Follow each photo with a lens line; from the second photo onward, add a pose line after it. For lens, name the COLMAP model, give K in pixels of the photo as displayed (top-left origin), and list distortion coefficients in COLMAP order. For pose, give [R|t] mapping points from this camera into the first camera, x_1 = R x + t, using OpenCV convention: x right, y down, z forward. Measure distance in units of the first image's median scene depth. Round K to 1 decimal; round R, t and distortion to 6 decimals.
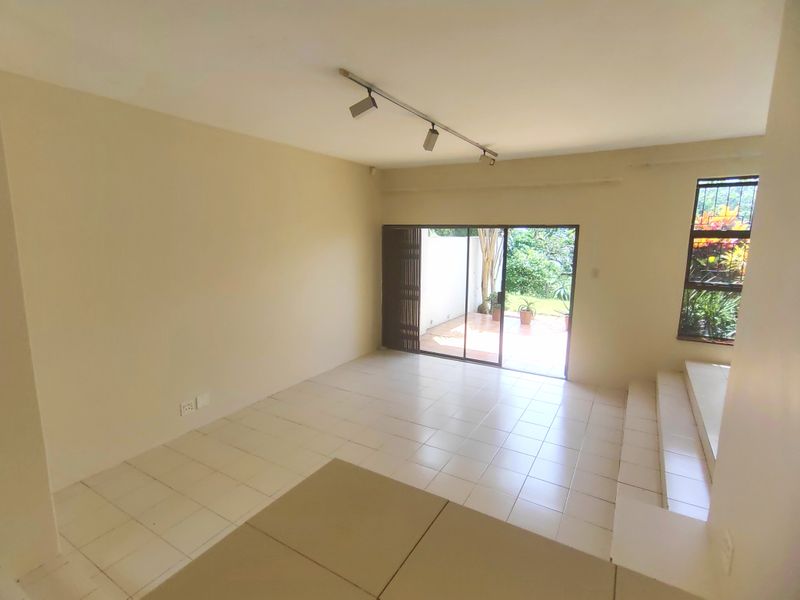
lens RADIAL K [[397.3, 0, 399.7], [0, 397.3, 295.4], [0, 0, 1]] dist [-0.014287, 0.021291]
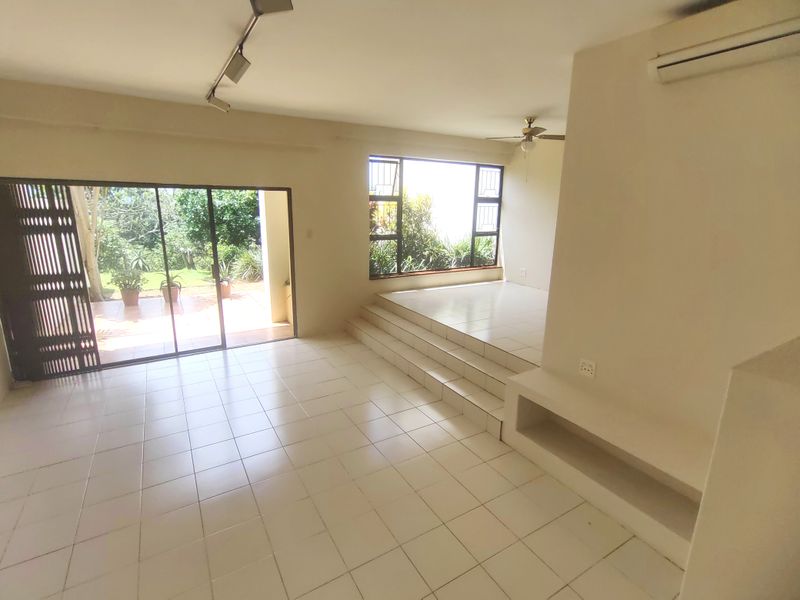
lens RADIAL K [[397.3, 0, 399.7], [0, 397.3, 295.4], [0, 0, 1]] dist [-0.014287, 0.021291]
pose [[0.465506, -0.201126, 0.861889, -0.218576], [0.123778, 0.979060, 0.161617, -0.021974], [-0.876347, 0.031450, 0.480653, 0.161074]]
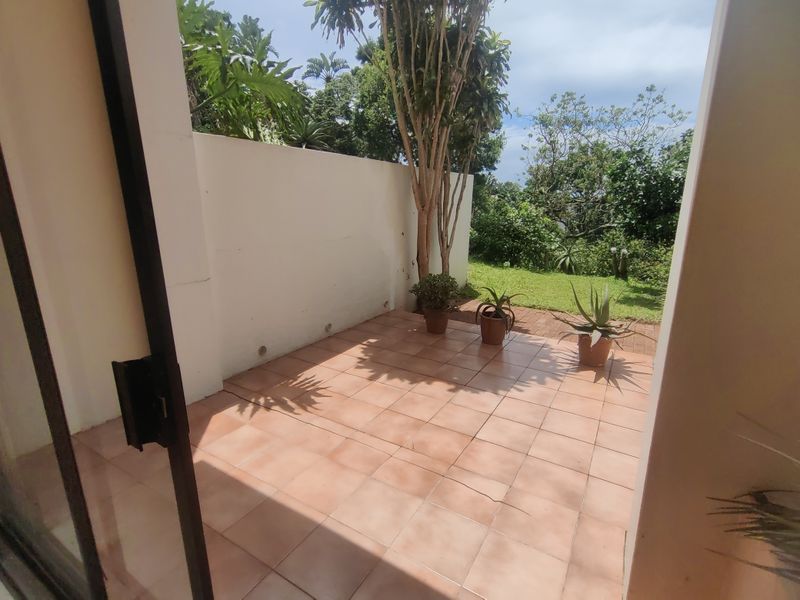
lens RADIAL K [[397.3, 0, 399.7], [0, 397.3, 295.4], [0, 0, 1]] dist [-0.014287, 0.021291]
pose [[0.999990, -0.003211, -0.003230, 0.231144], [0.003488, 0.995954, 0.089795, -0.029360], [0.002929, -0.089805, 0.995955, 0.598162]]
